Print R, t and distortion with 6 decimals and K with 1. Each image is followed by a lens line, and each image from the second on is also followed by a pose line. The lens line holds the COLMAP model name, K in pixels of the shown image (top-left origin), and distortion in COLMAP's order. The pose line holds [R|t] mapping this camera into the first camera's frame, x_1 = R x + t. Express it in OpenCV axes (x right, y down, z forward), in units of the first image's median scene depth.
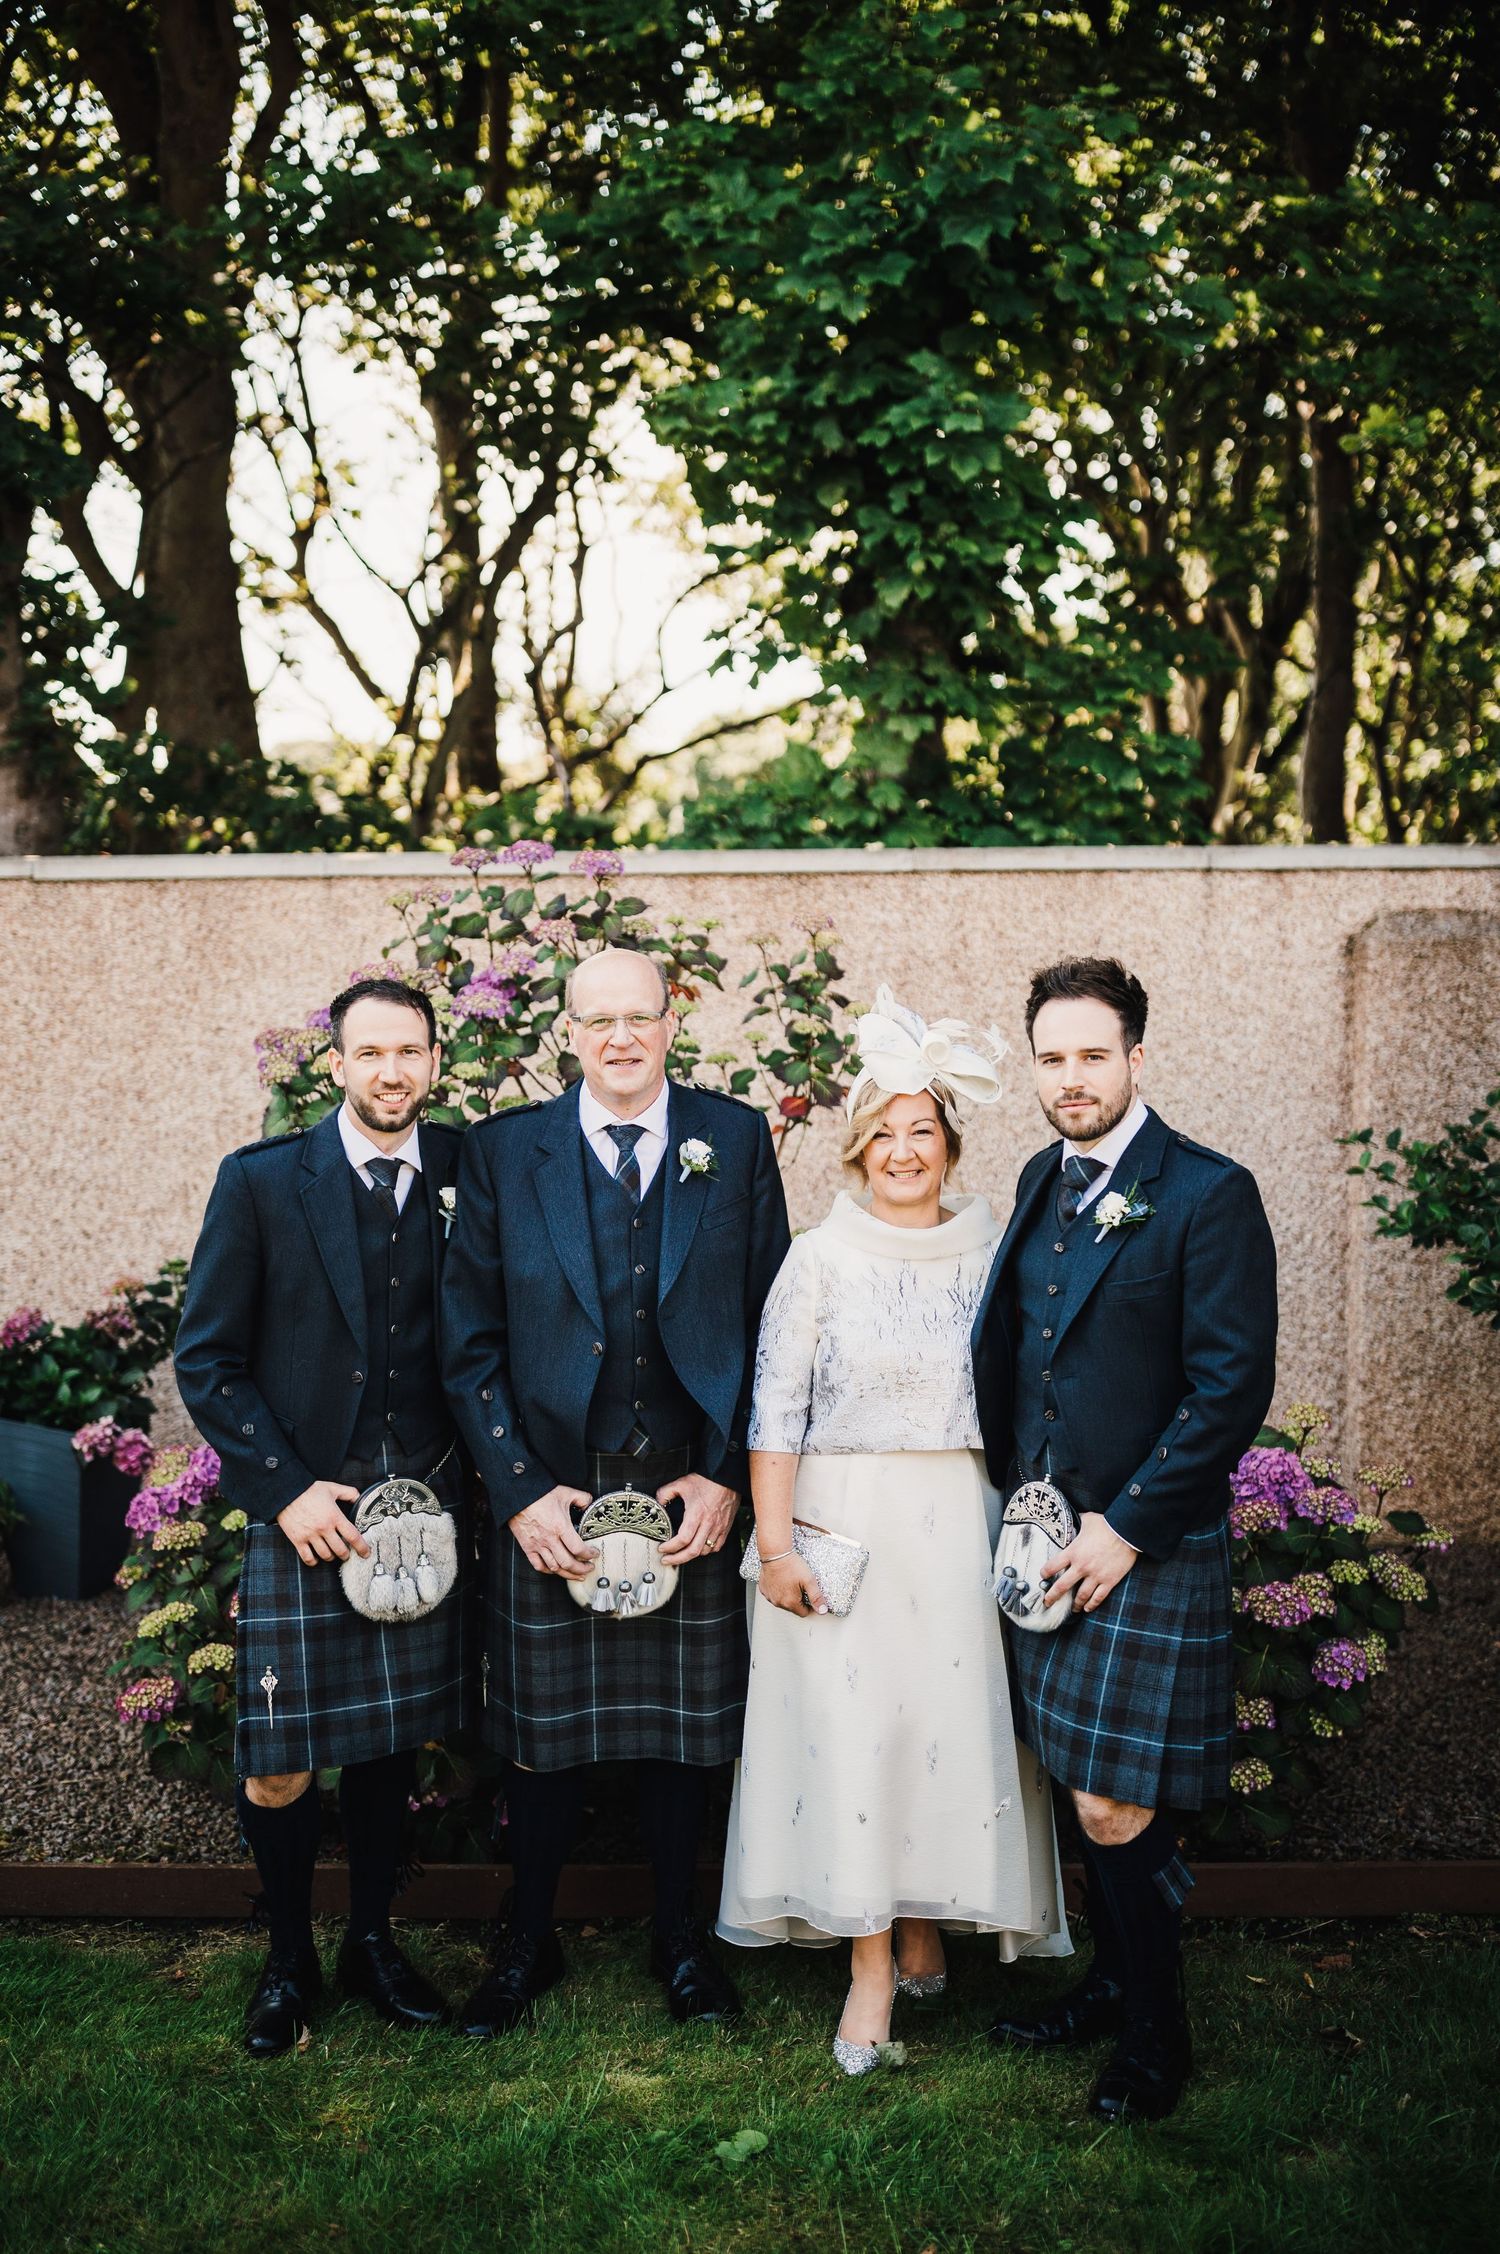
lens RADIAL K [[2299.3, 0, 750.0], [0, 2299.3, 1127.0], [0, 0, 1]] dist [-0.010678, -0.010568]
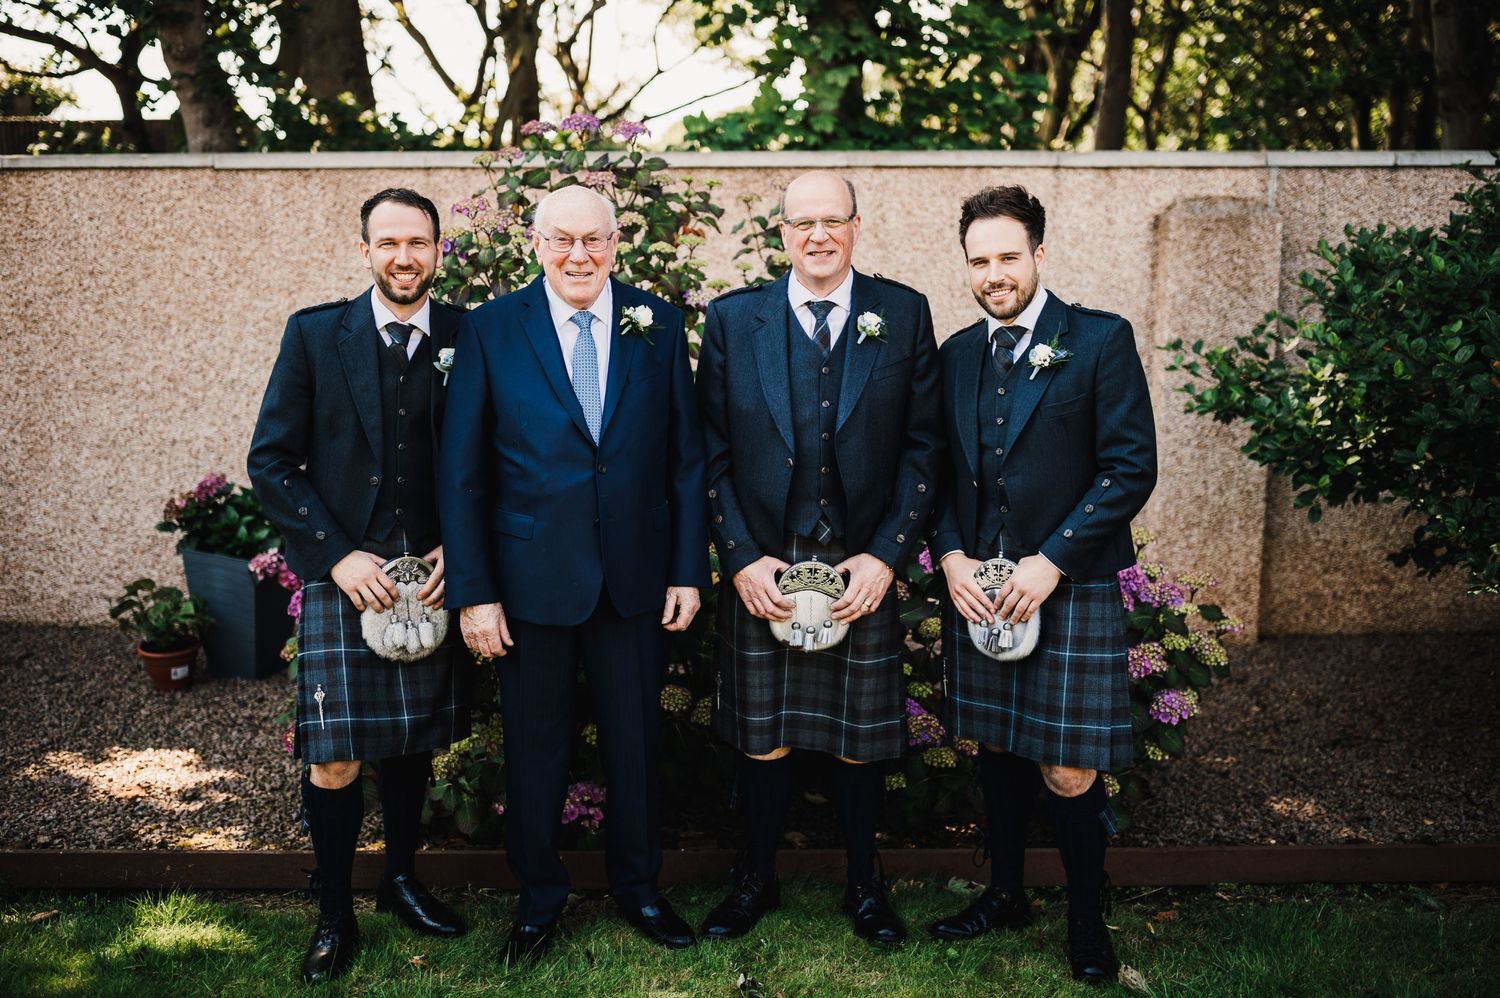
lens RADIAL K [[1530.1, 0, 739.6], [0, 1530.1, 506.1], [0, 0, 1]] dist [-0.010678, -0.010568]
pose [[0.999727, 0.002550, 0.023236, -0.015734], [-0.004097, 0.997759, 0.066782, 0.033143], [-0.023014, -0.066859, 0.997497, 0.058951]]
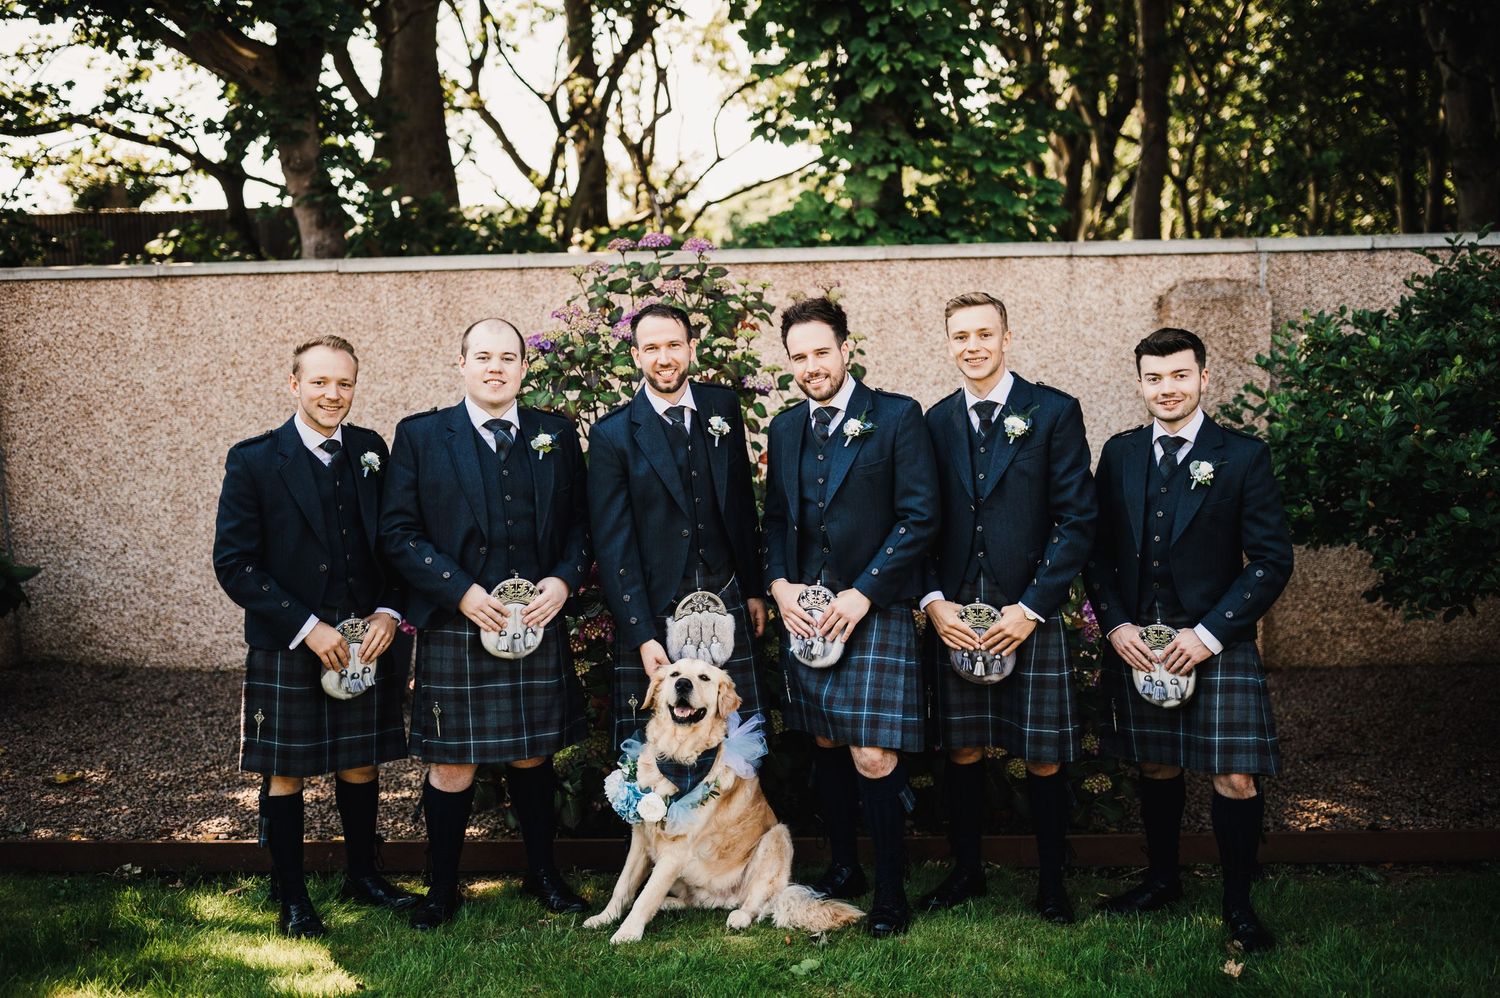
lens RADIAL K [[1530.1, 0, 739.6], [0, 1530.1, 506.1], [0, 0, 1]] dist [-0.010678, -0.010568]
pose [[0.999780, -0.010866, -0.017966, -0.013460], [0.011357, 0.999557, 0.027493, 0.029966], [0.017659, -0.027691, 0.999461, -0.071129]]
